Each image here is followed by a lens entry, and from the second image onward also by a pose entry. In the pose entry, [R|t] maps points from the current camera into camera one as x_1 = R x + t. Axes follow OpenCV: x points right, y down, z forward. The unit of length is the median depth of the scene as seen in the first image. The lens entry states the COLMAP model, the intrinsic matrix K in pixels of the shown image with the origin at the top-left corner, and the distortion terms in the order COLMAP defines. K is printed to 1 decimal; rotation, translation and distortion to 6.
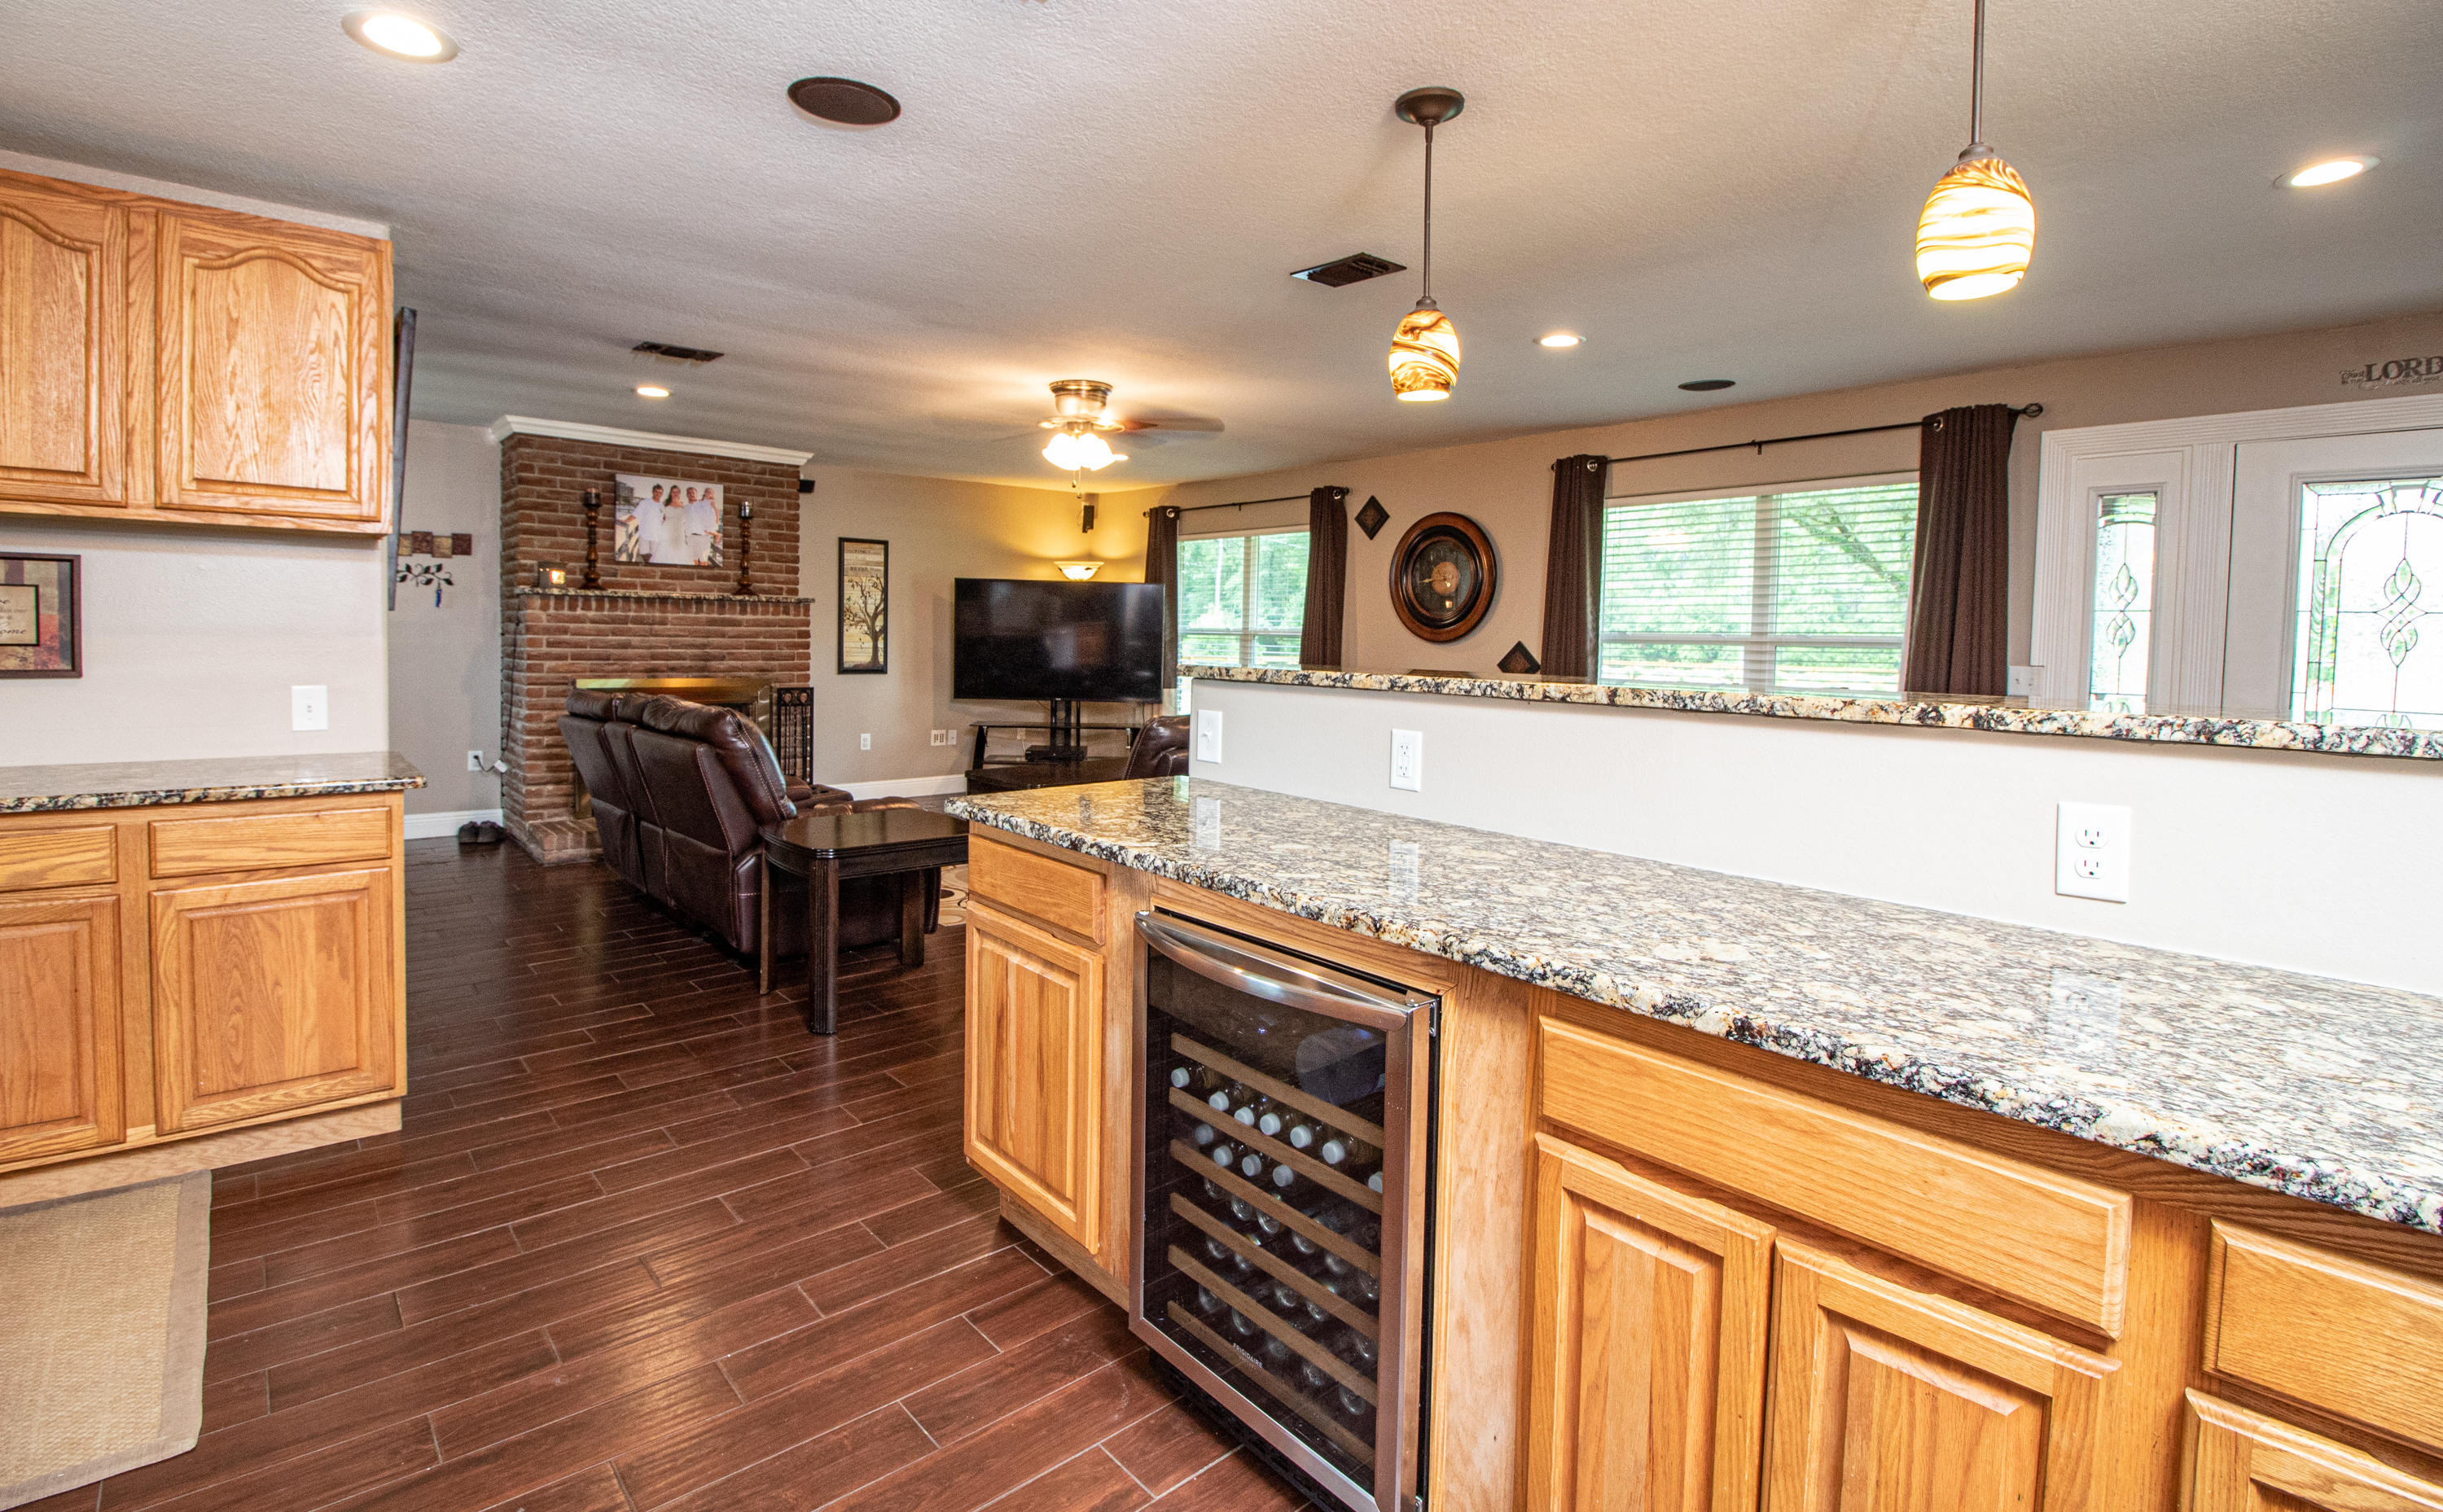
lens RADIAL K [[1133.1, 0, 1201.2], [0, 1133.1, 698.9], [0, 0, 1]] dist [-0.008783, -0.008456]
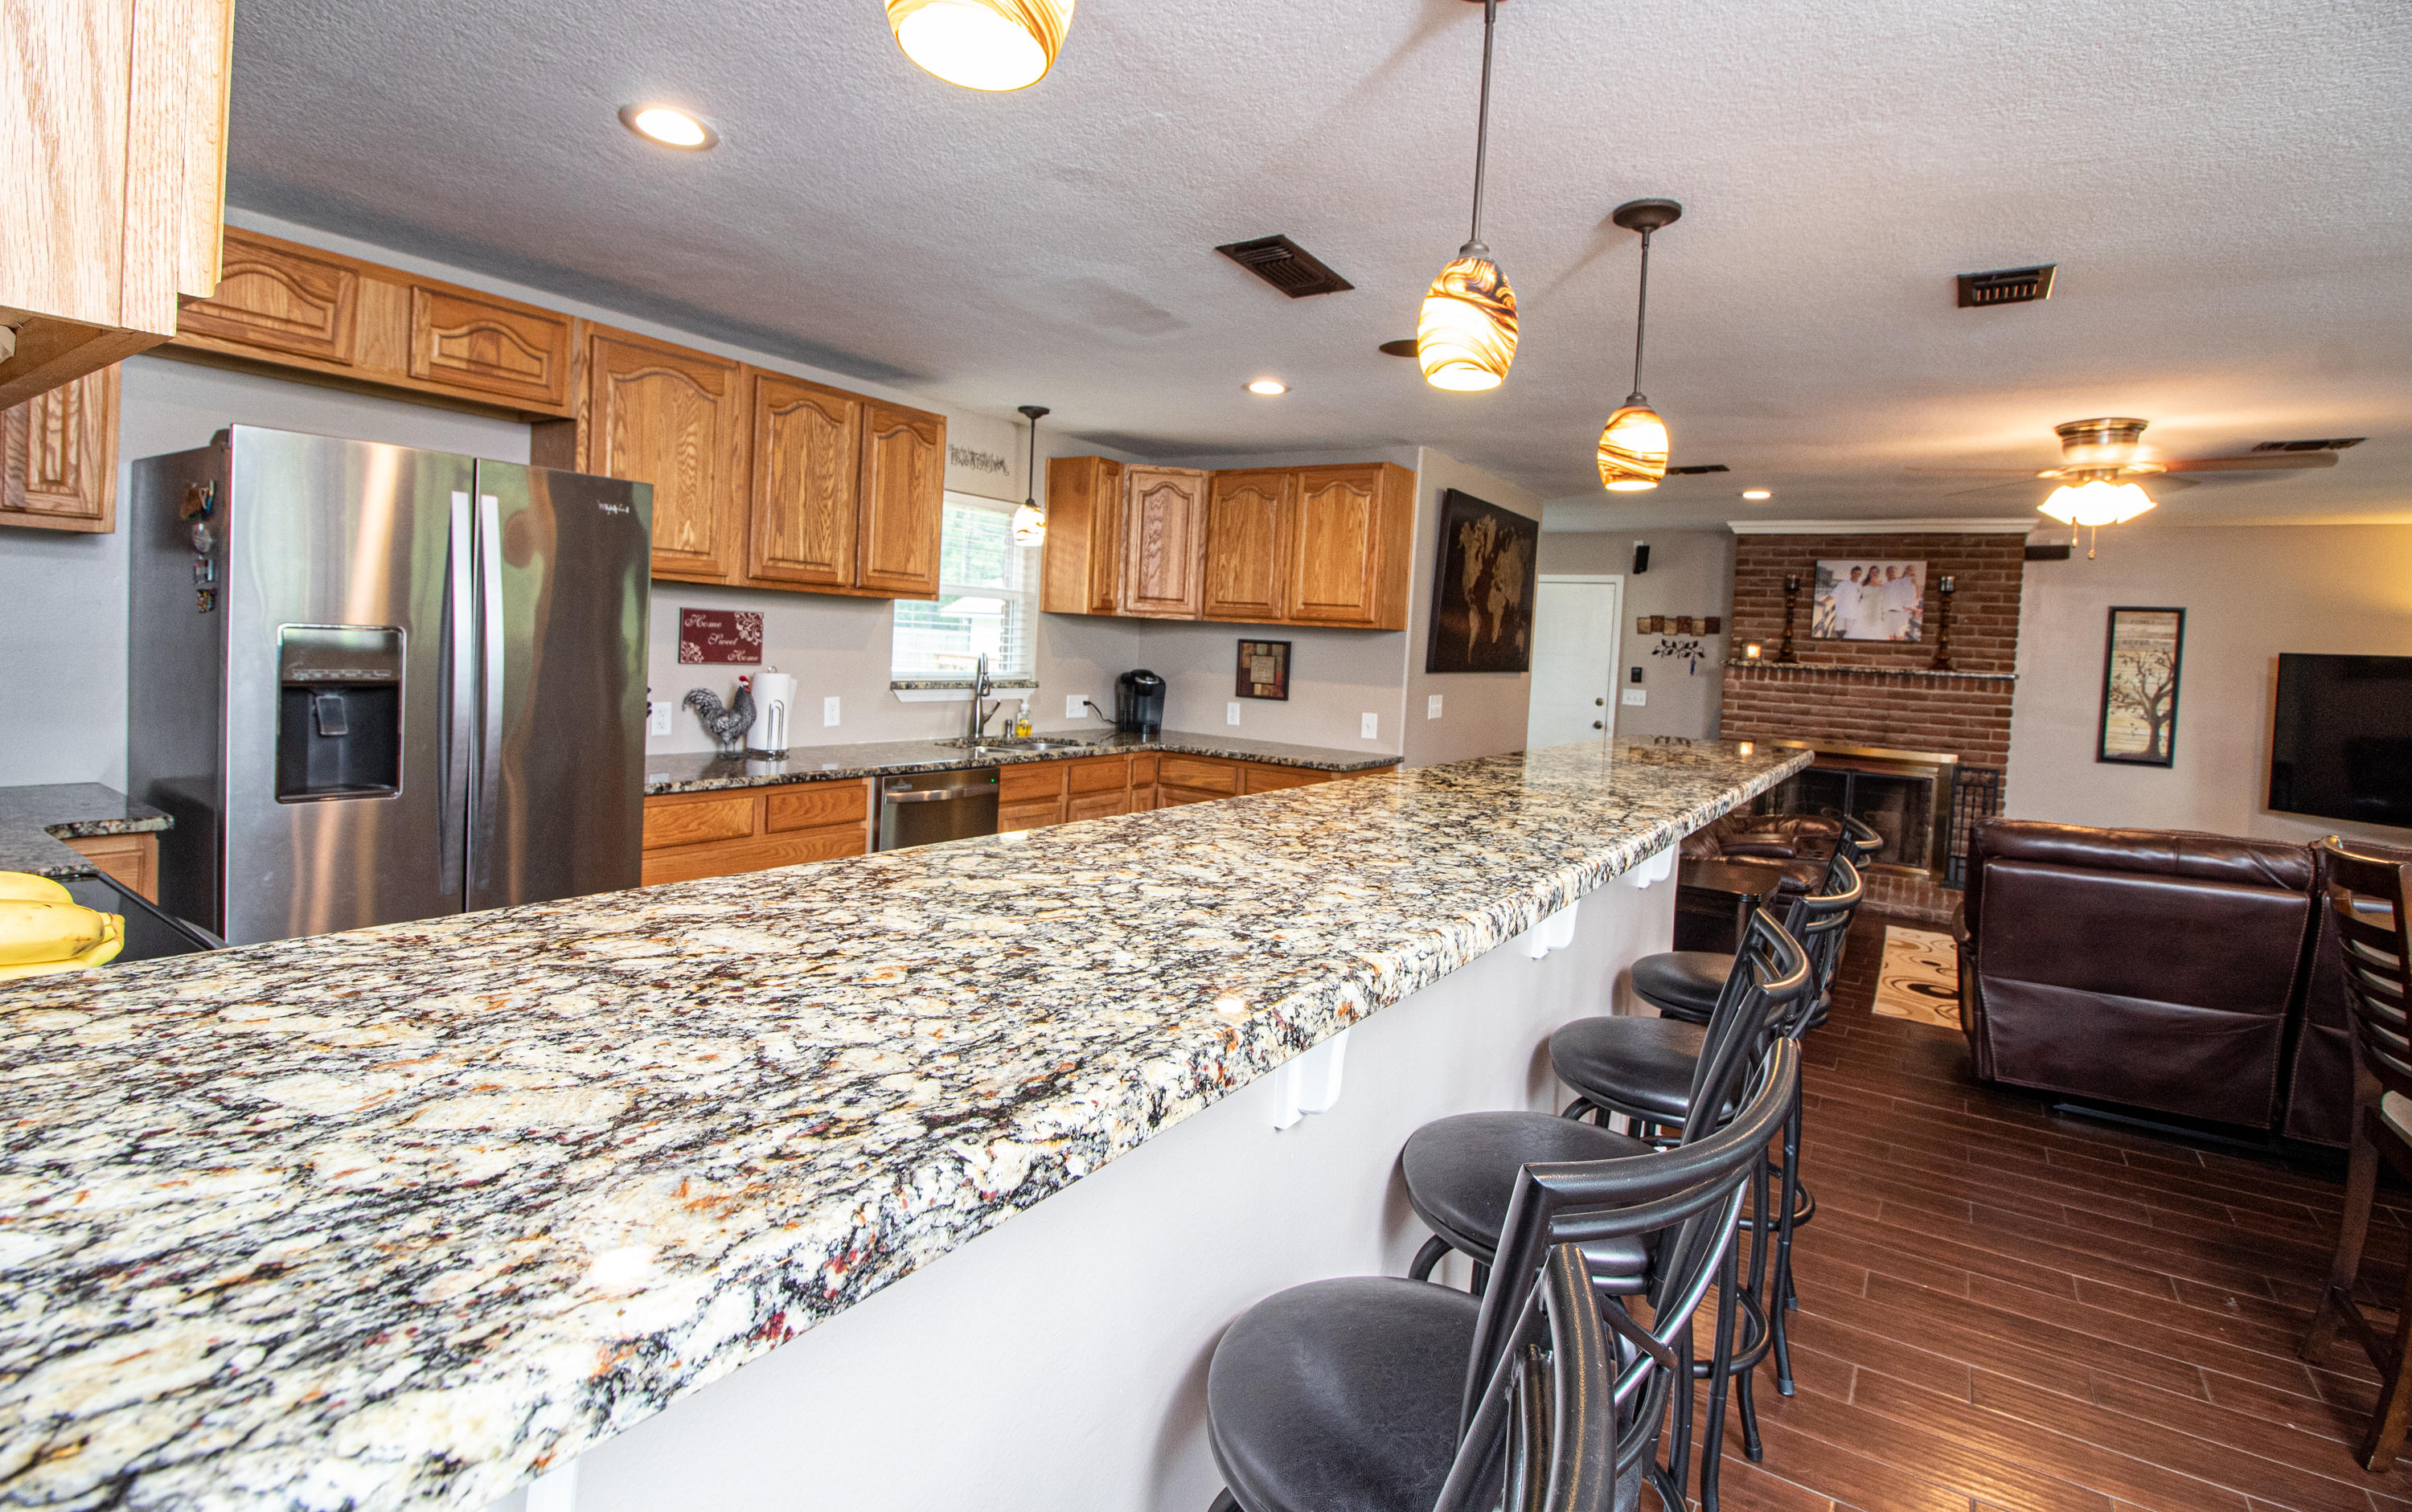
lens RADIAL K [[1110.2, 0, 1206.8], [0, 1110.2, 677.1], [0, 0, 1]] dist [-0.010104, -0.007588]
pose [[0.270247, 0.023117, -0.962513, 0.364712], [-0.101278, 0.994848, -0.004542, -0.016117], [0.957449, 0.098709, 0.271196, 0.124771]]
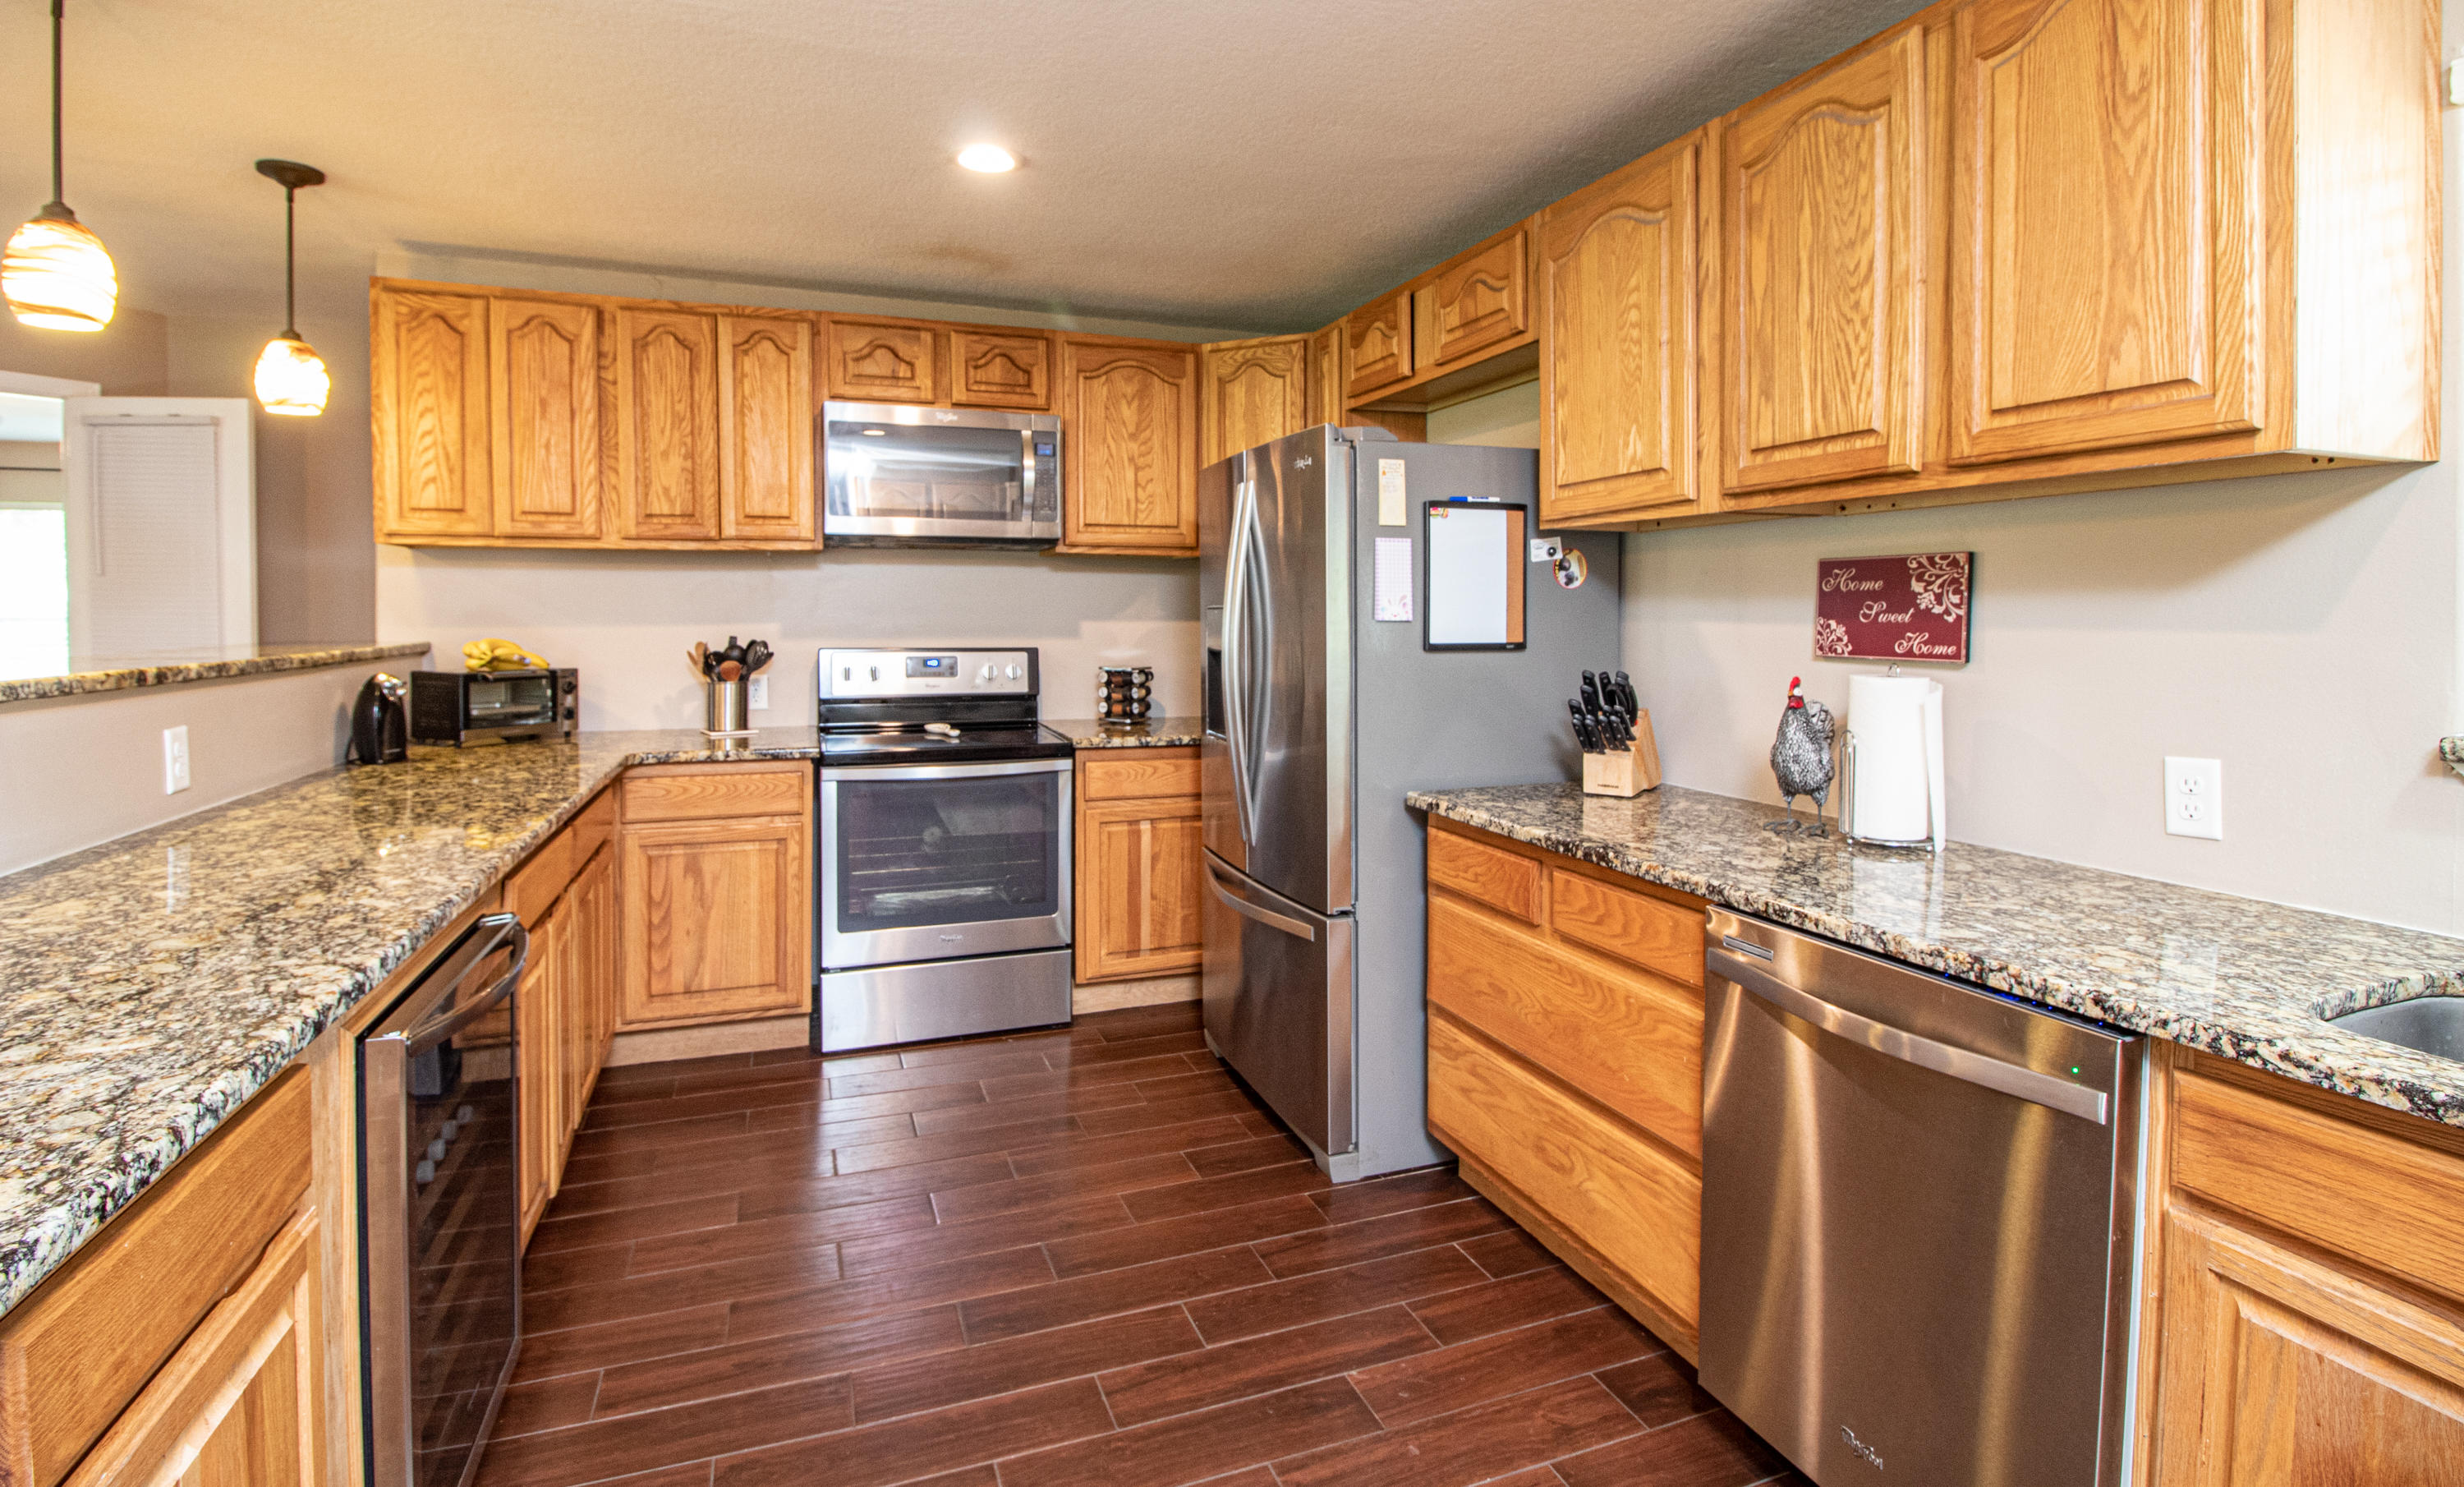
lens RADIAL K [[1135.9, 0, 1215.7], [0, 1135.9, 646.0], [0, 0, 1]] dist [-0.009257, -0.007015]
pose [[-0.939124, -0.030573, 0.342216, -0.205412], [-0.001081, 0.996291, 0.086043, -0.030179], [-0.343577, 0.080435, -0.935674, 0.393238]]
